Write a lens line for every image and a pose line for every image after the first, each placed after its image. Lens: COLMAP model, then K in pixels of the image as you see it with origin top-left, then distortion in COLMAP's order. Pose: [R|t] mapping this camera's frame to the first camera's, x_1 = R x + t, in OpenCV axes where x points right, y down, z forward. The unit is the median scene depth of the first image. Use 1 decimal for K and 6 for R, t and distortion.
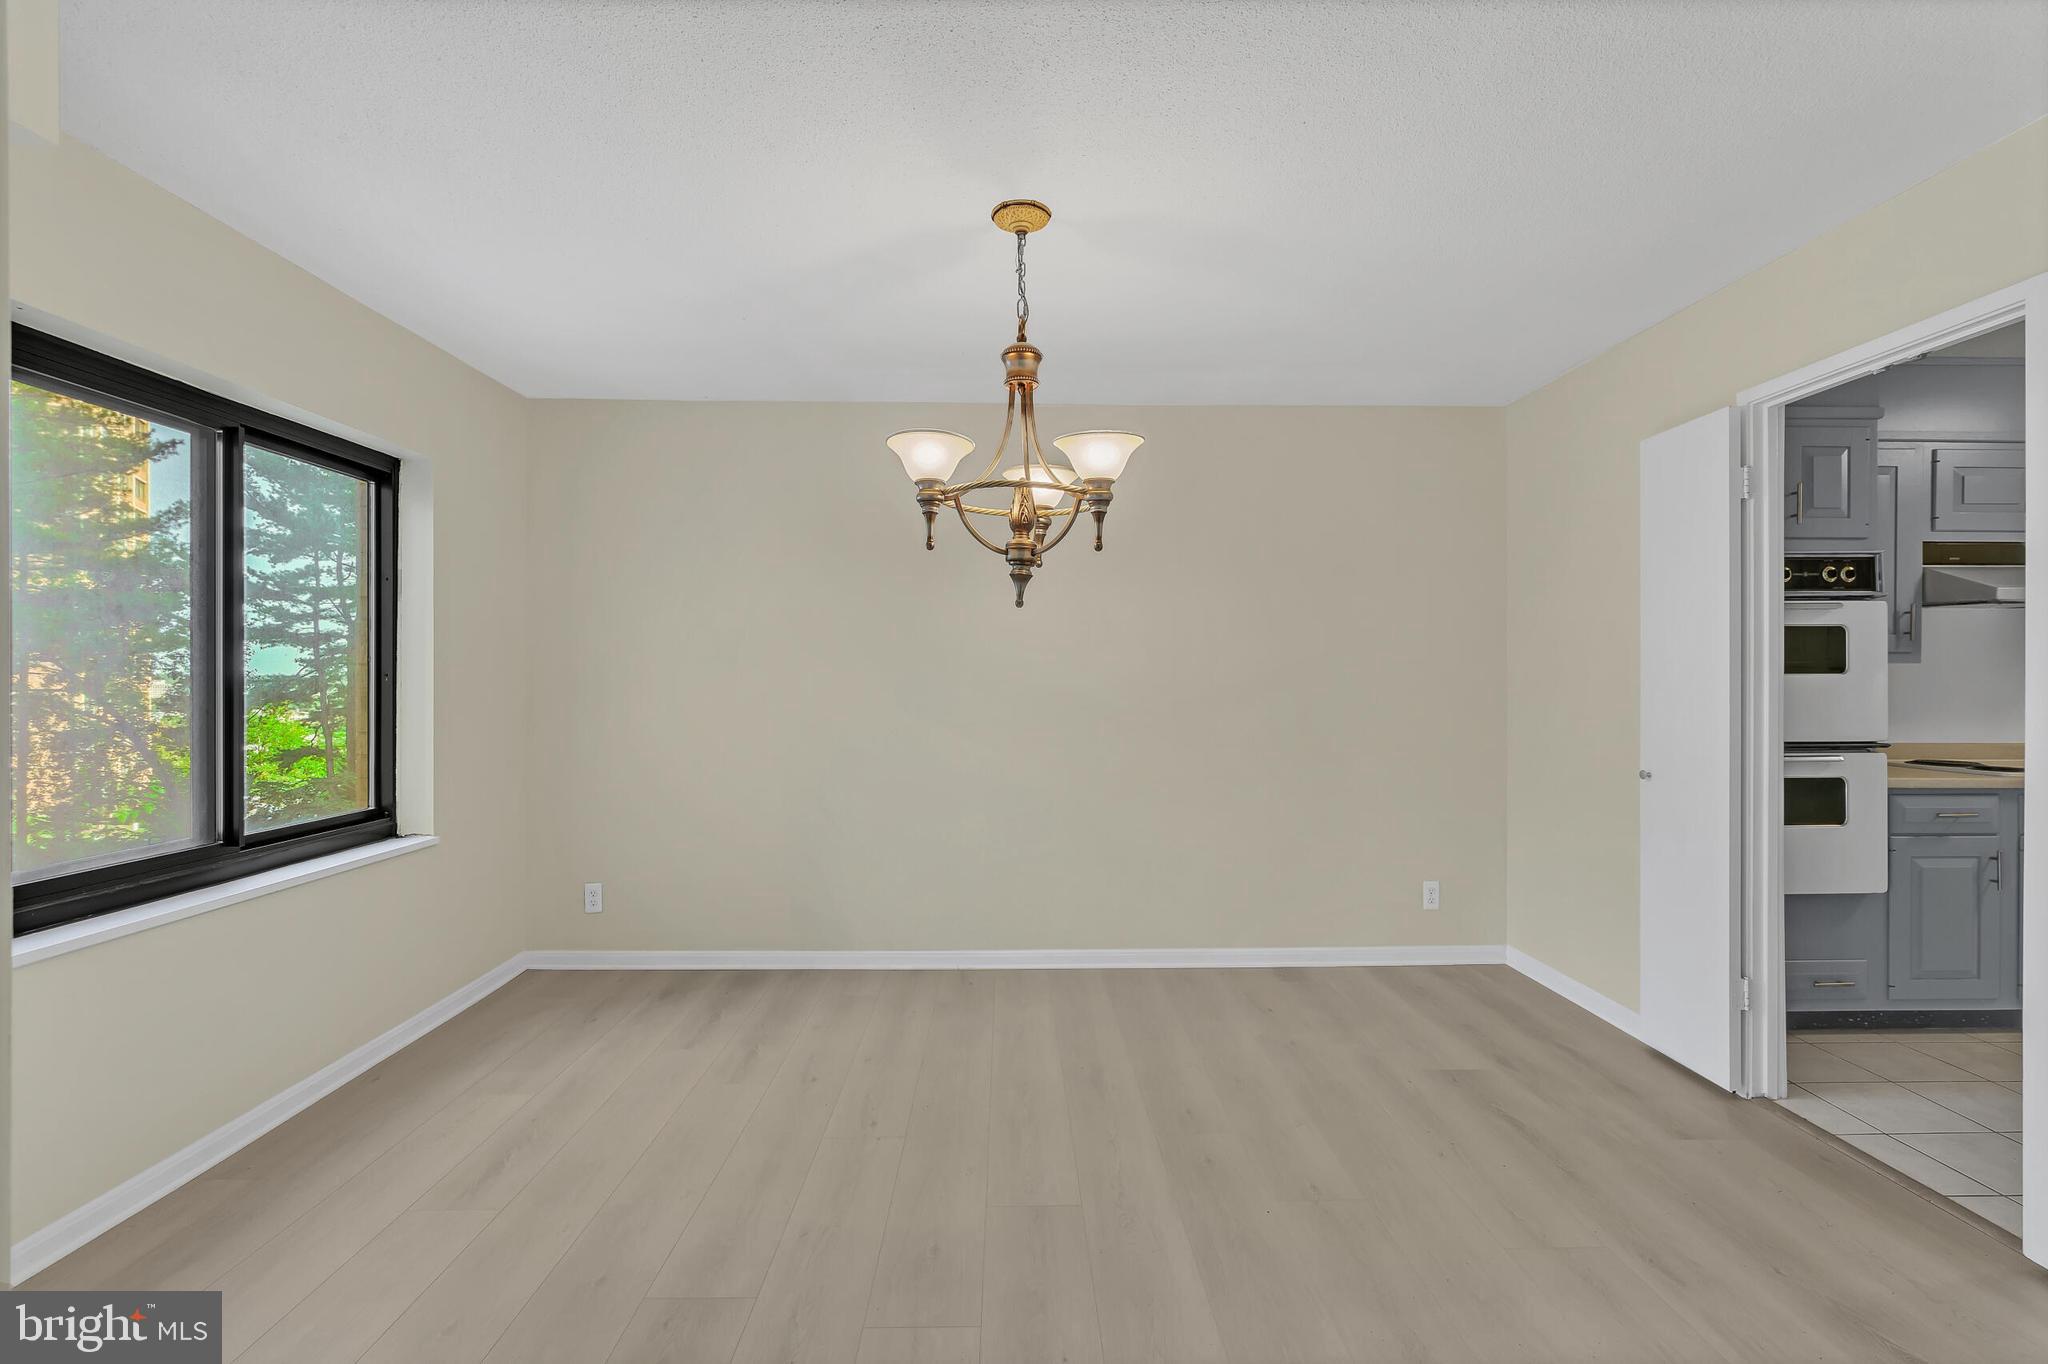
lens RADIAL K [[933.0, 0, 1010.4], [0, 933.0, 686.1], [0, 0, 1]] dist [0.004082, -0.000336]
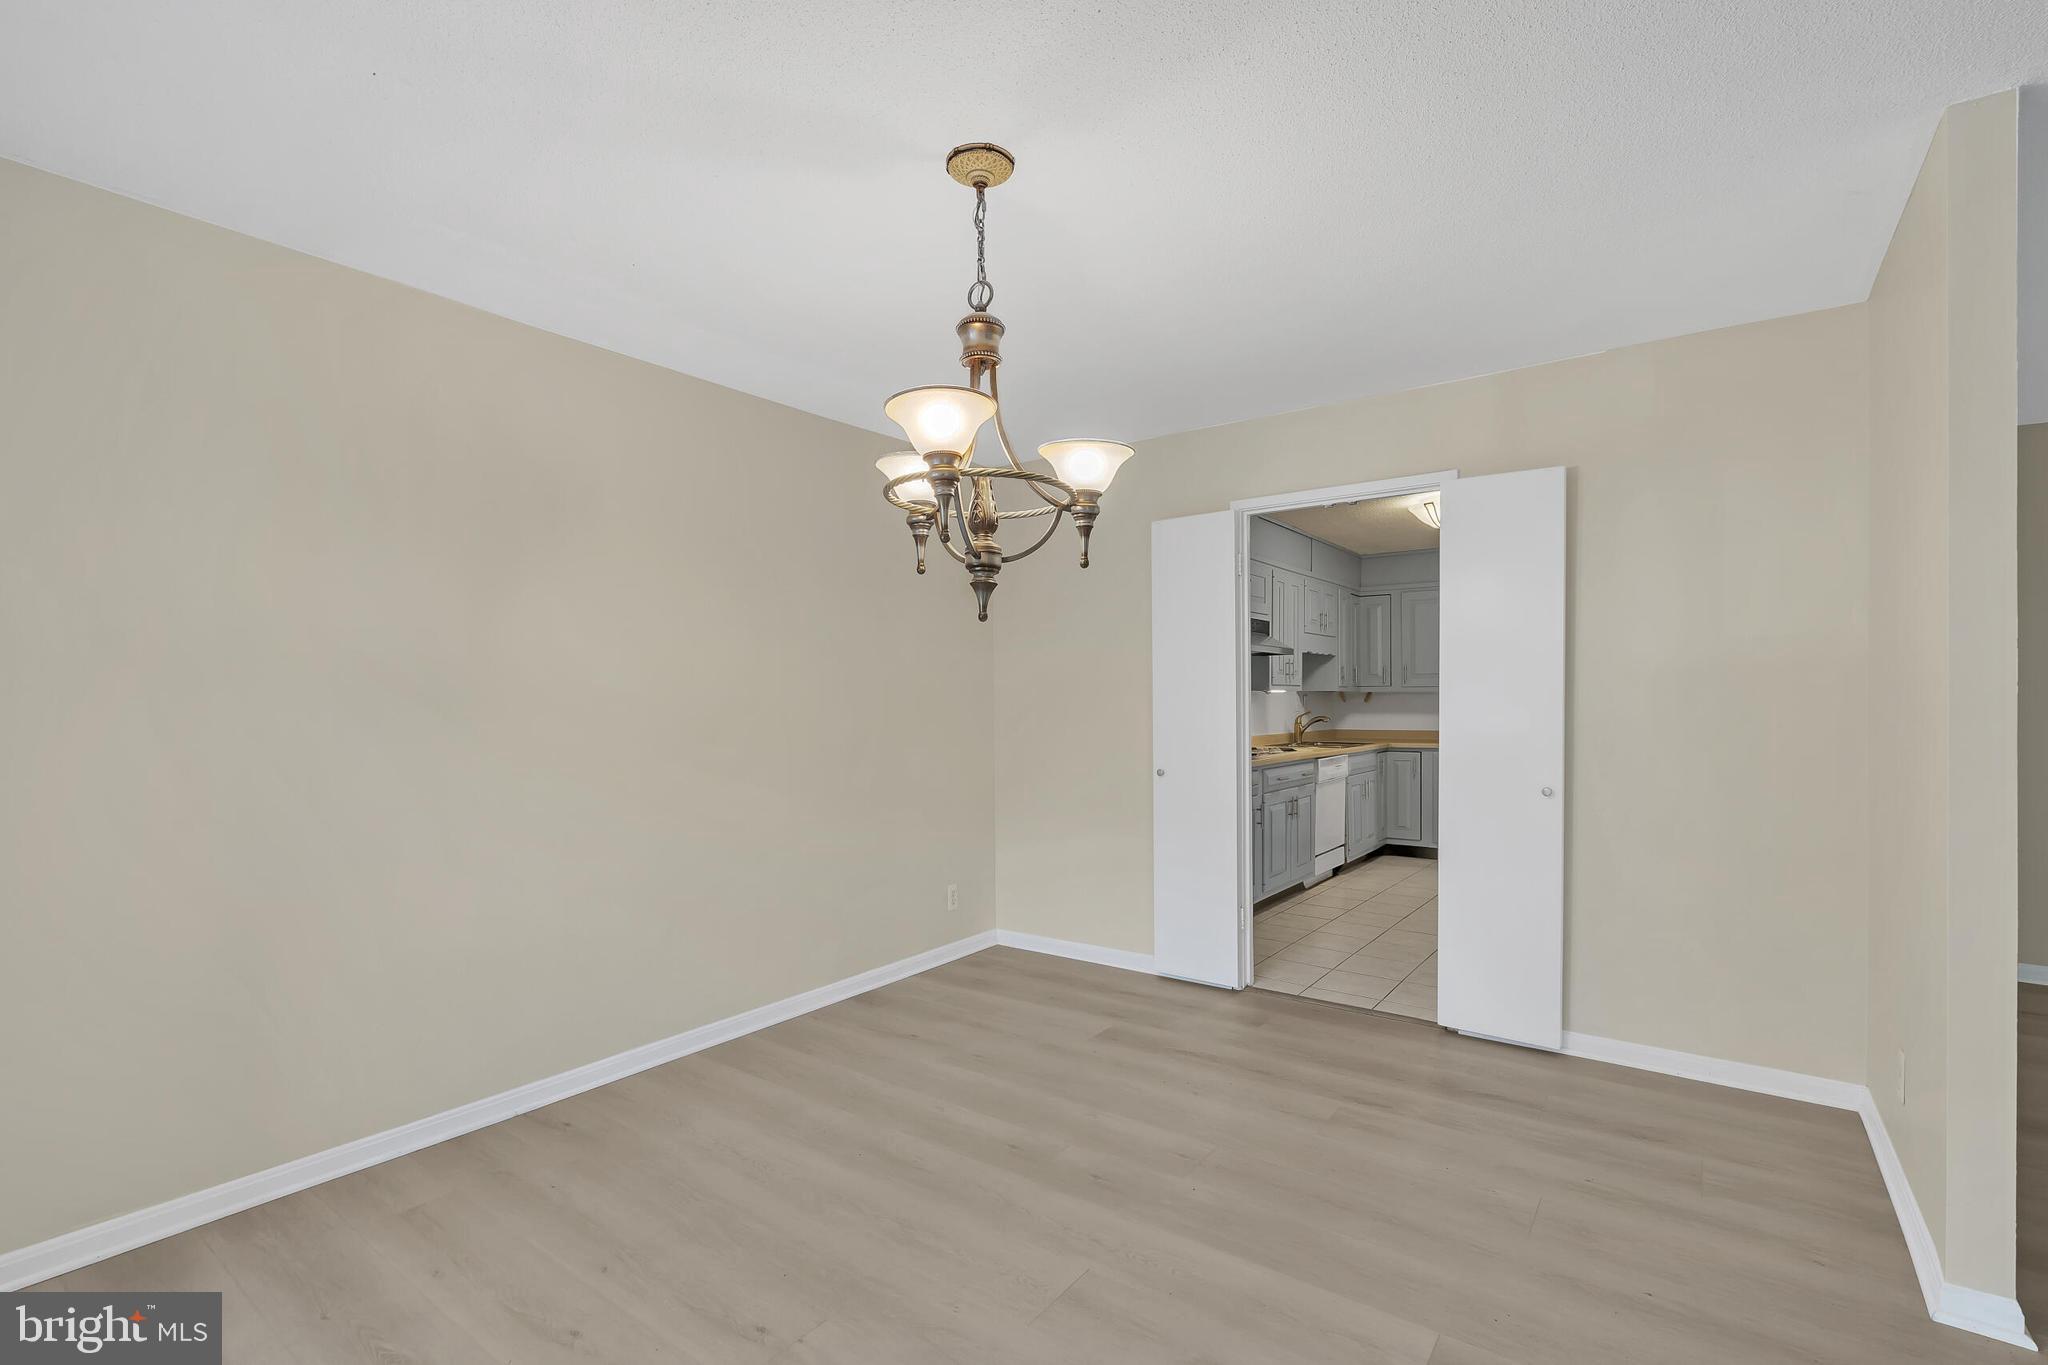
lens RADIAL K [[933.0, 0, 1029.4], [0, 933.0, 717.7], [0, 0, 1]] dist [0.004082, -0.000336]
pose [[0.608649, -0.019990, 0.793188, -0.645044], [0.012210, 0.999800, 0.015828, -0.009073], [-0.793346, 0.000051, 0.608771, 0.445218]]
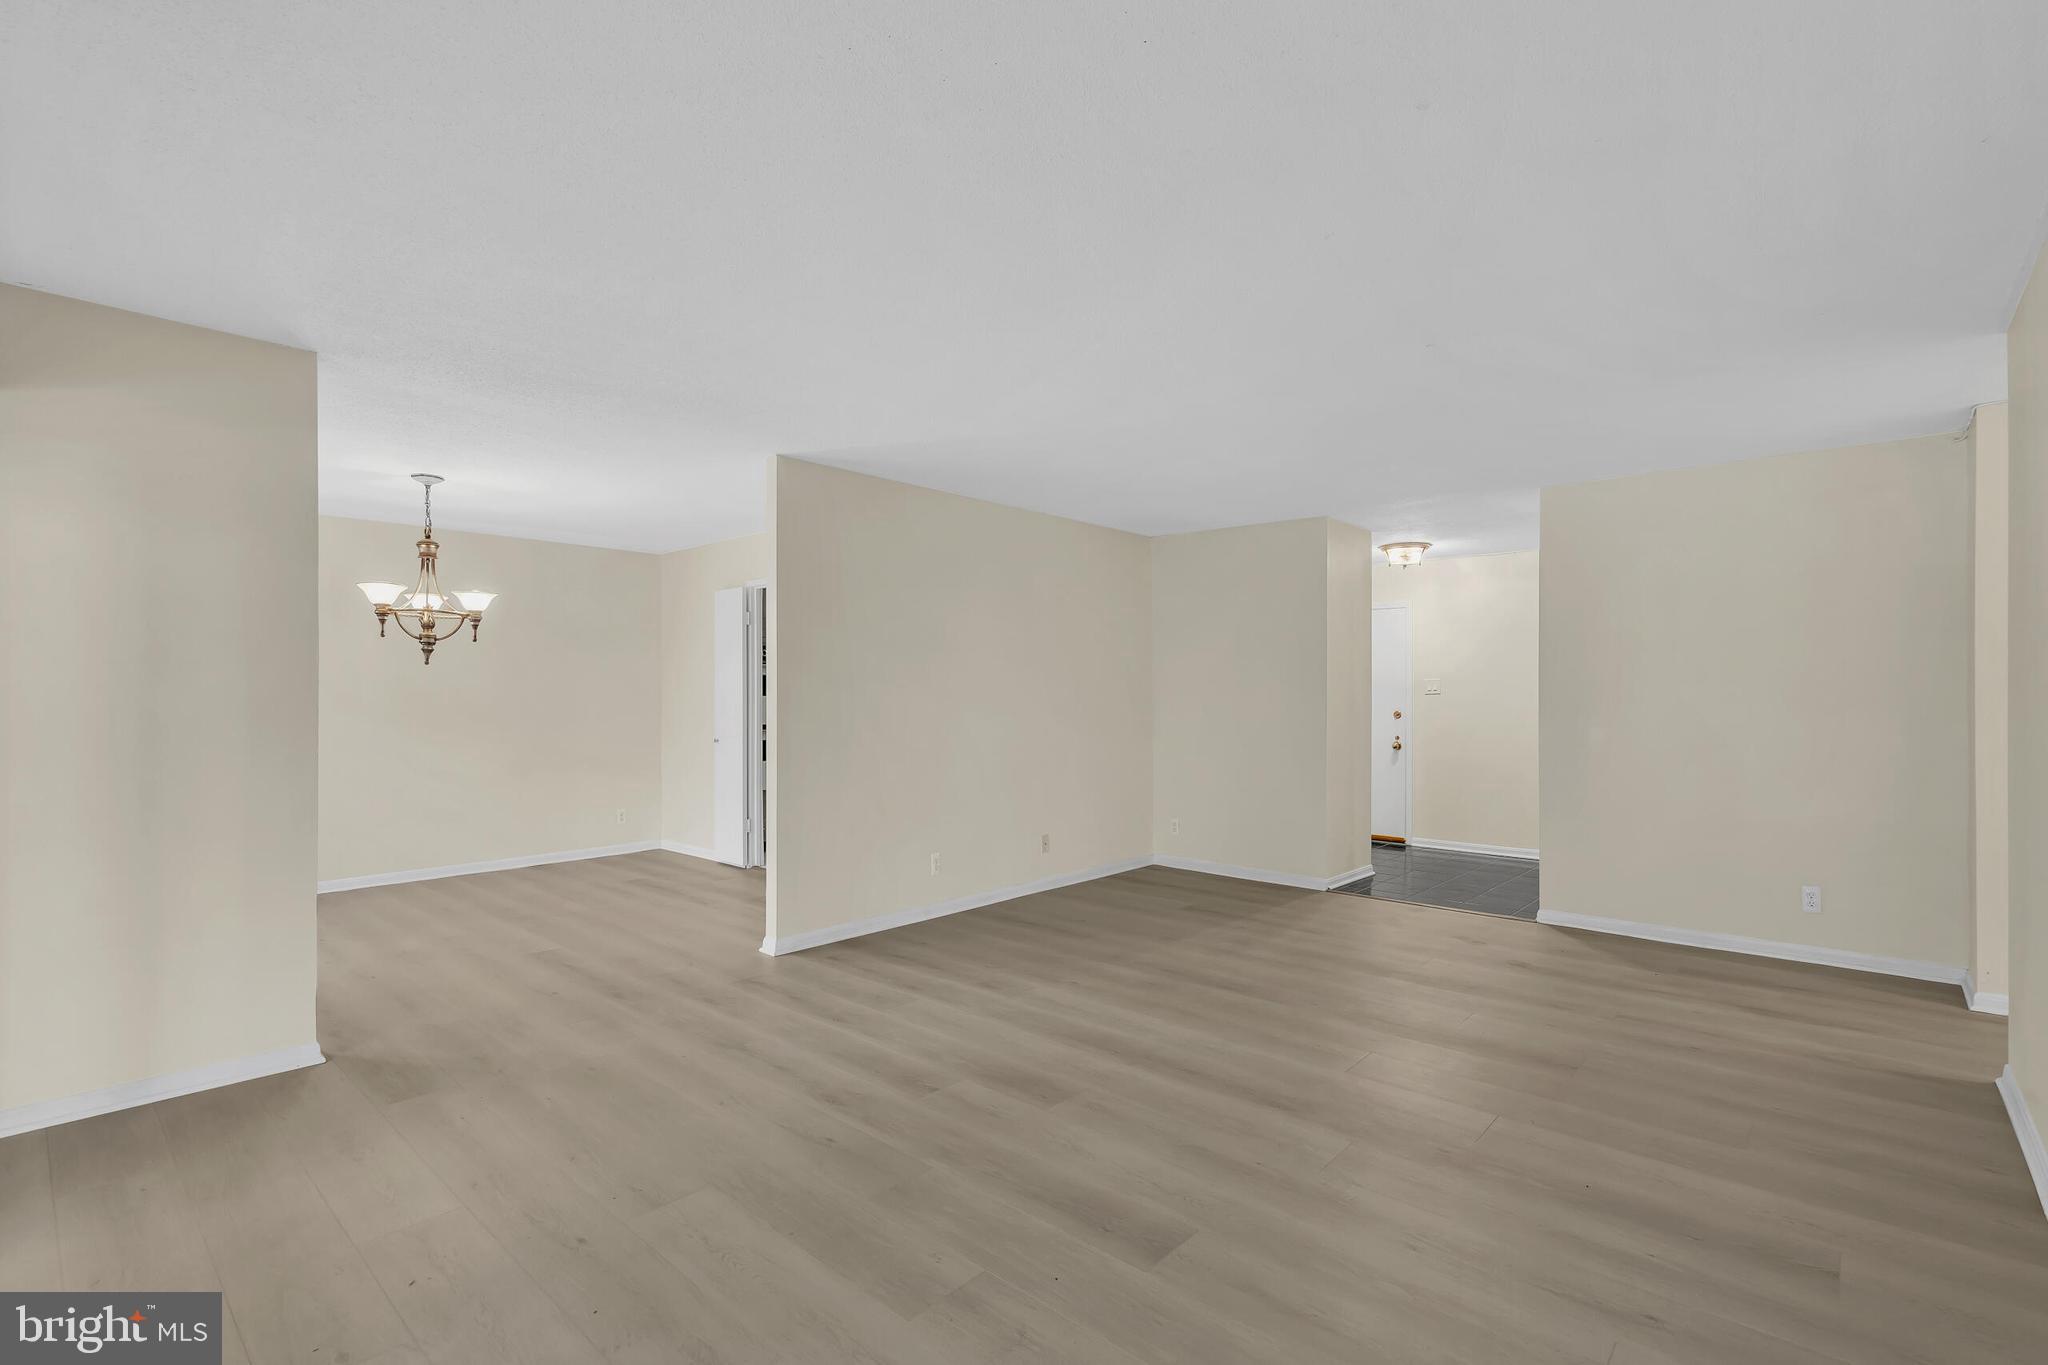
lens RADIAL K [[933.0, 0, 1012.7], [0, 933.0, 685.3], [0, 0, 1]] dist [0.004082, -0.000336]
pose [[0.684094, 0.006296, 0.729367, -0.619340], [0.004351, 0.999910, -0.012712, -0.005937], [-0.729381, 0.011870, 0.684004, -1.392944]]
